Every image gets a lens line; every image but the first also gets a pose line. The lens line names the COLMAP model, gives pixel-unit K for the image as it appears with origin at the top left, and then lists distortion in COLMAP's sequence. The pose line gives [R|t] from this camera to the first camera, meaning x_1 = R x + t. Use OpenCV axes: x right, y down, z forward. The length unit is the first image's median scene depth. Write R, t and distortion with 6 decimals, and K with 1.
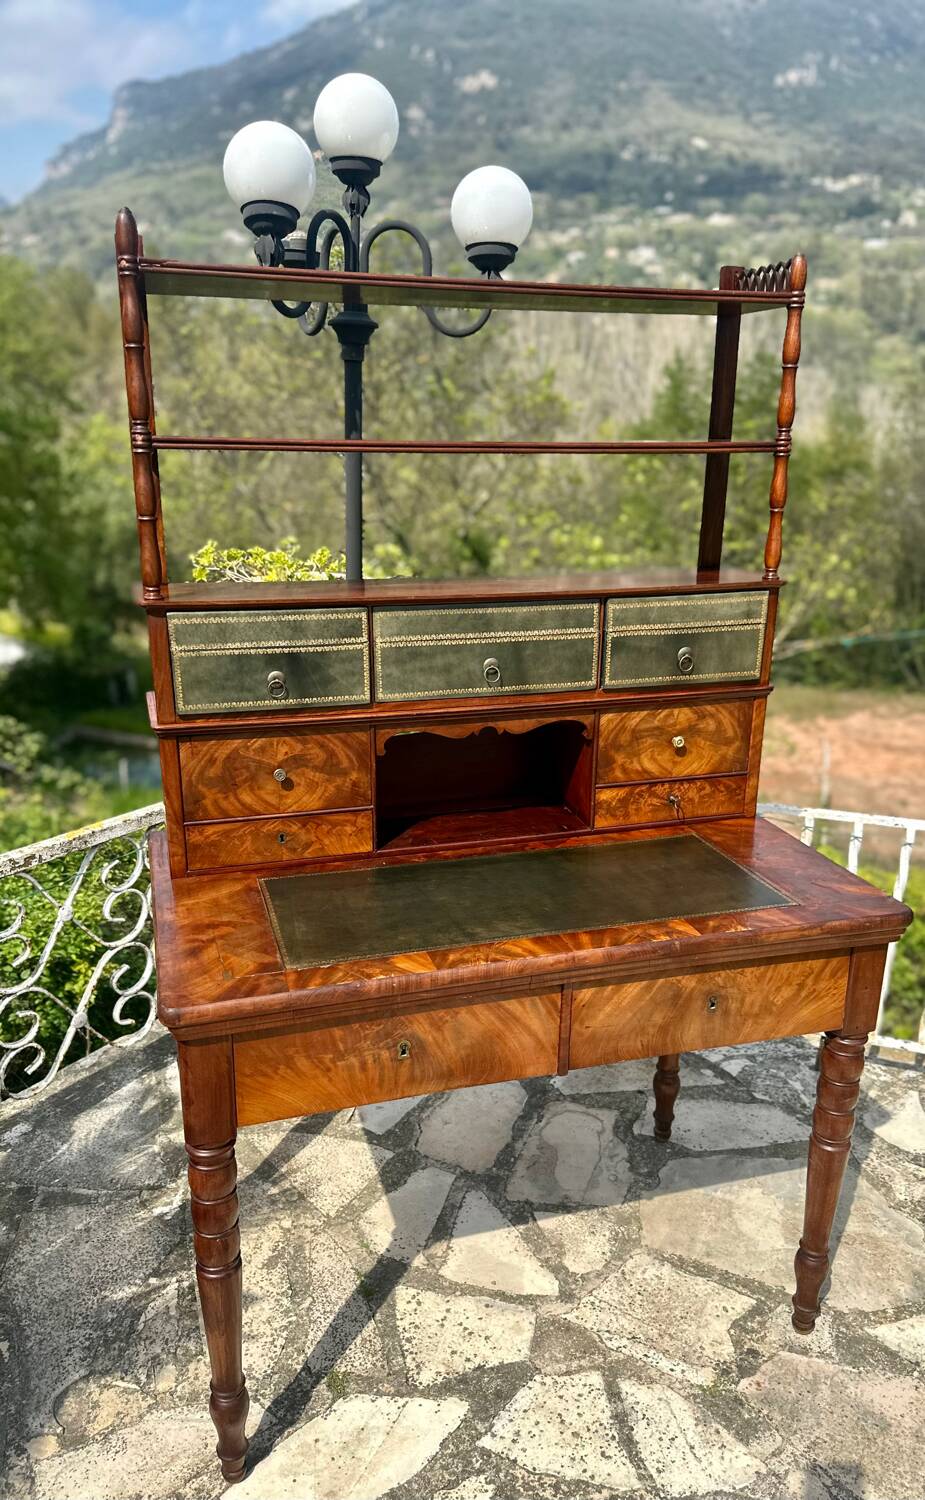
lens RADIAL K [[1098.1, 0, 469.8], [0, 1098.1, 782.7], [0, 0, 1]] dist [0.050490, -0.072723]
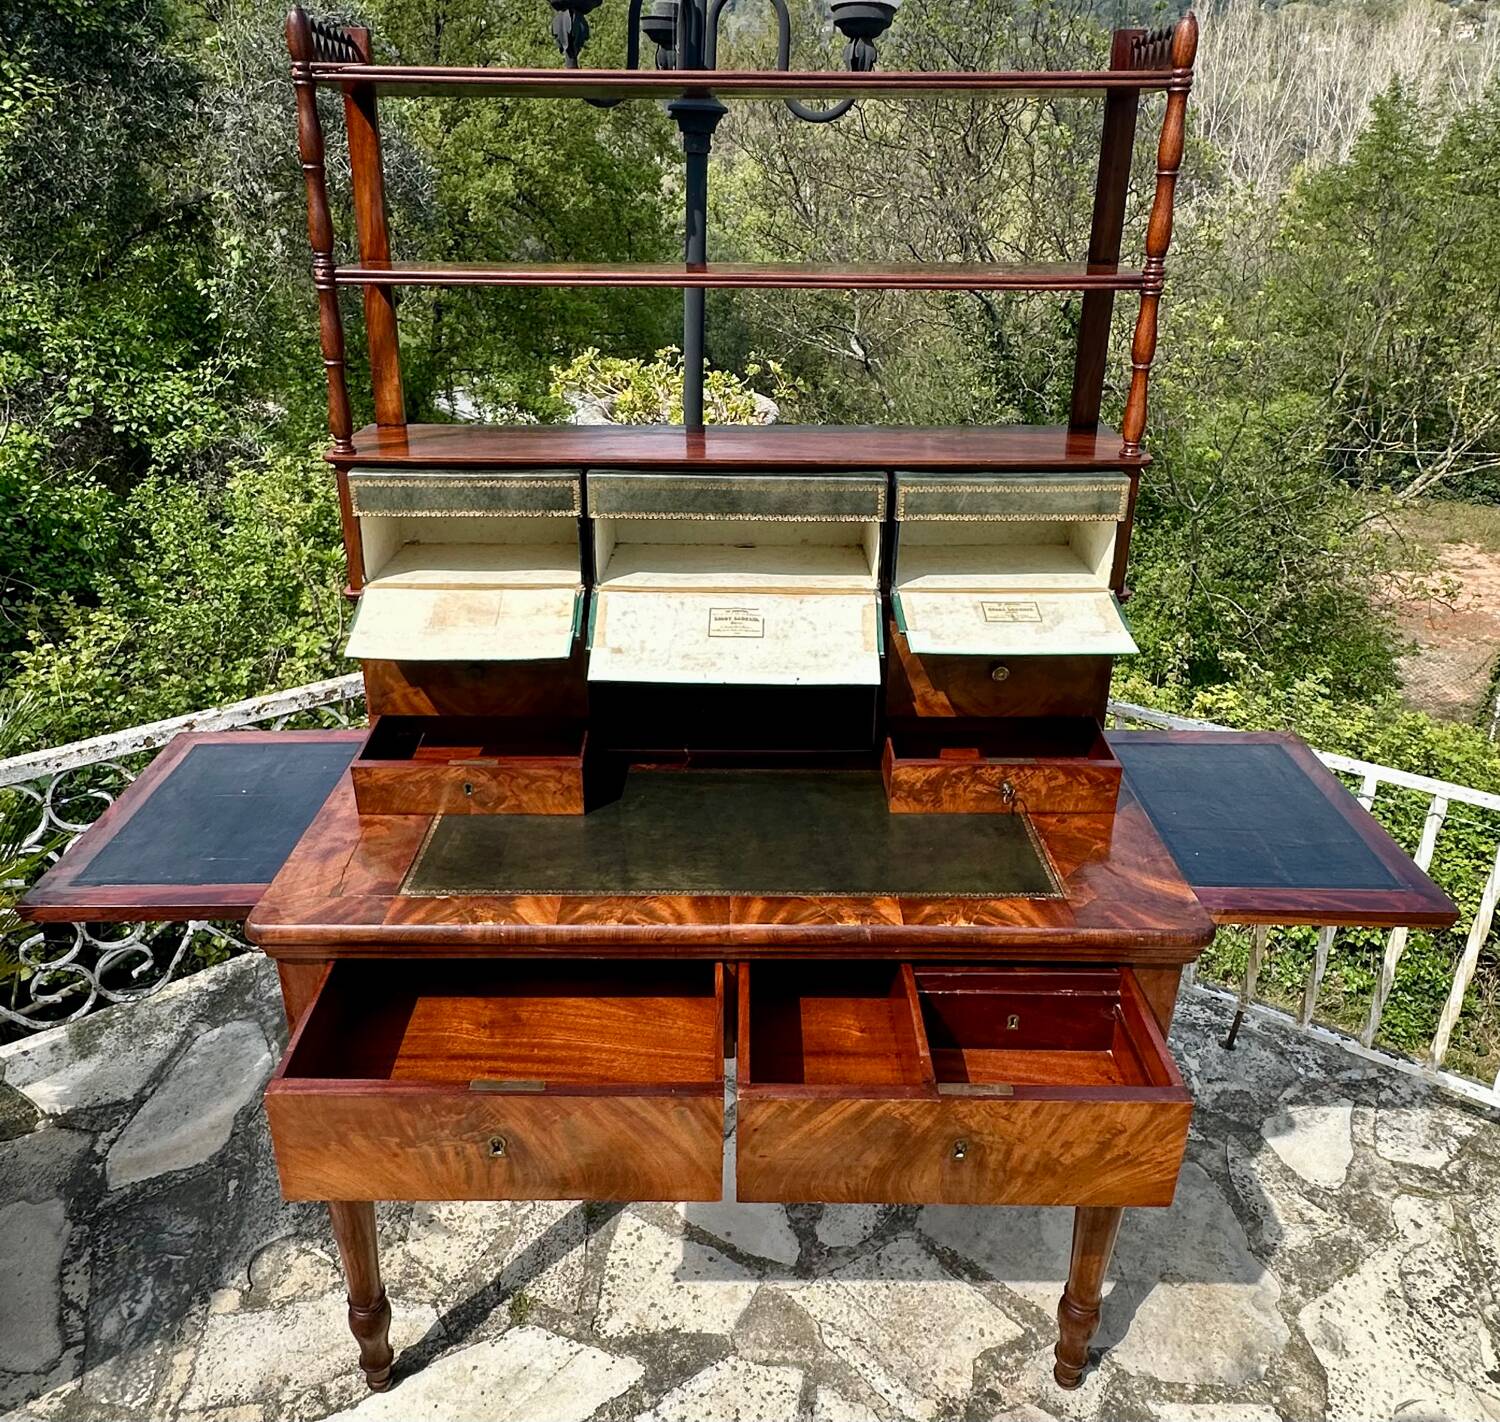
lens RADIAL K [[1189.0, 0, 735.1], [0, 1189.0, 676.8], [0, 0, 1]] dist [-0.016687, 0.011730]
pose [[0.956102, 0.111461, -0.271007, 0.255492], [-0.086210, 0.990897, 0.103394, -0.096701], [0.280064, -0.075492, 0.957008, 0.139452]]
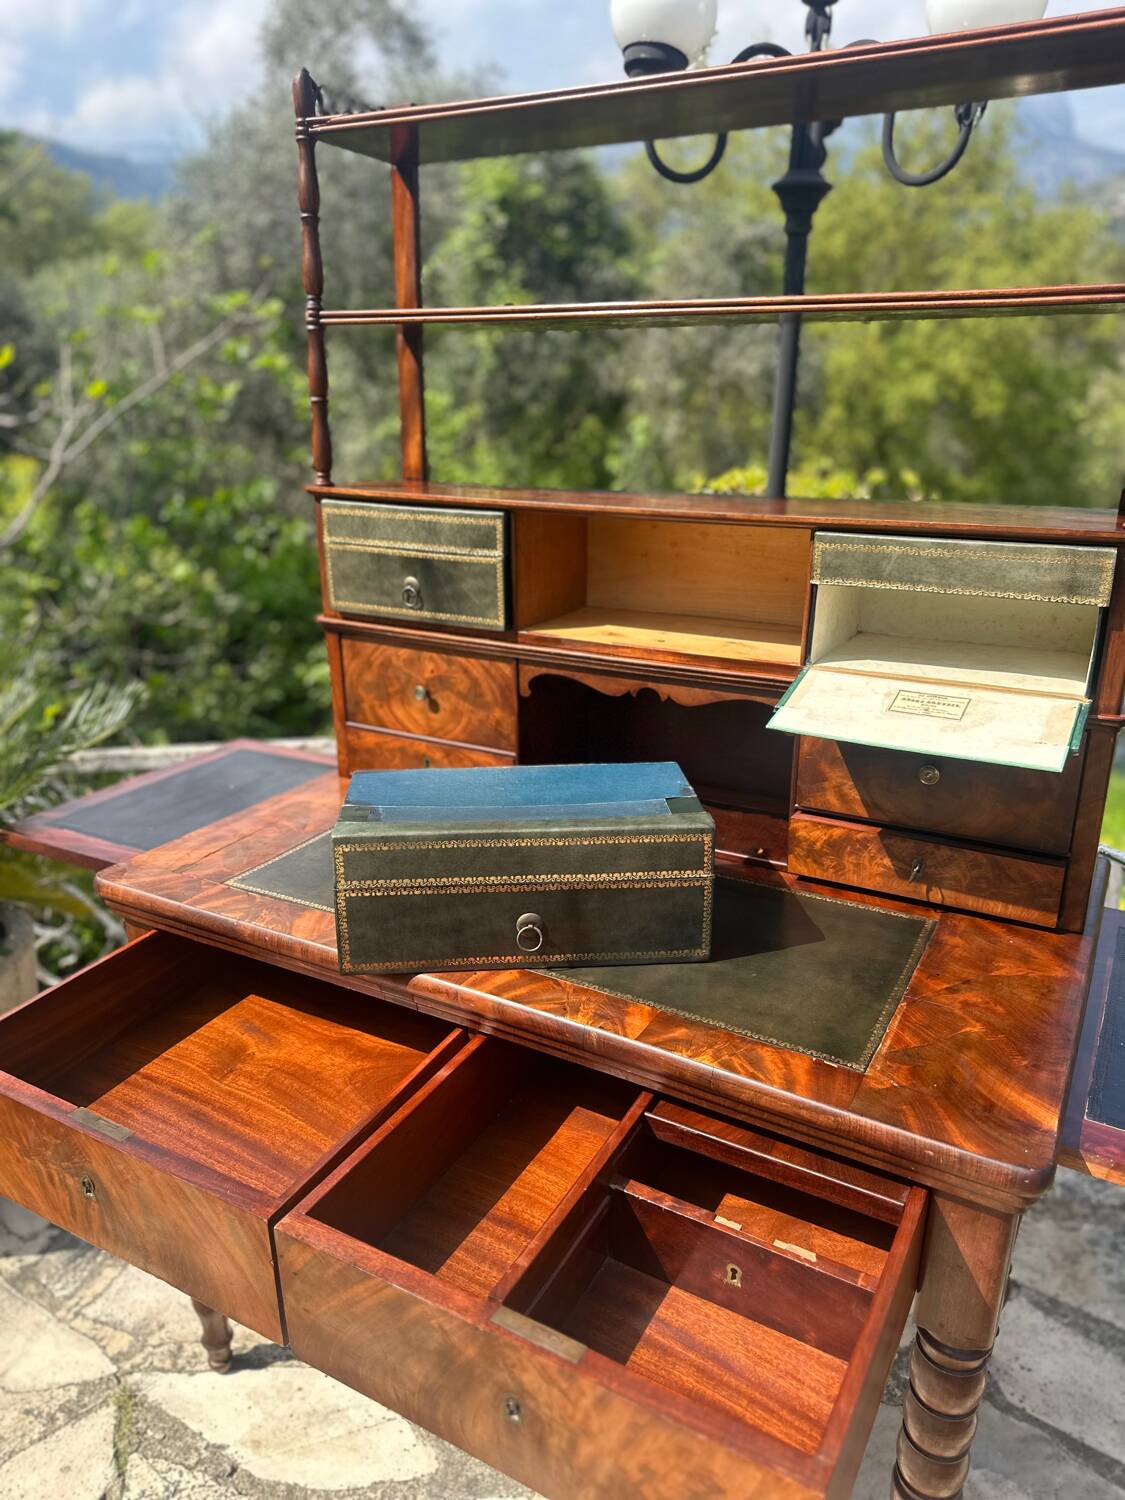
lens RADIAL K [[1066.5, 0, 563.6], [0, 1066.5, 751.8], [0, 0, 1]] dist [0.031432, -0.044624]
pose [[0.692892, 0.224771, -0.685112, 0.481329], [-0.213596, 0.971508, 0.102710, -0.069857], [0.688678, 0.075170, 0.721160, 0.419836]]
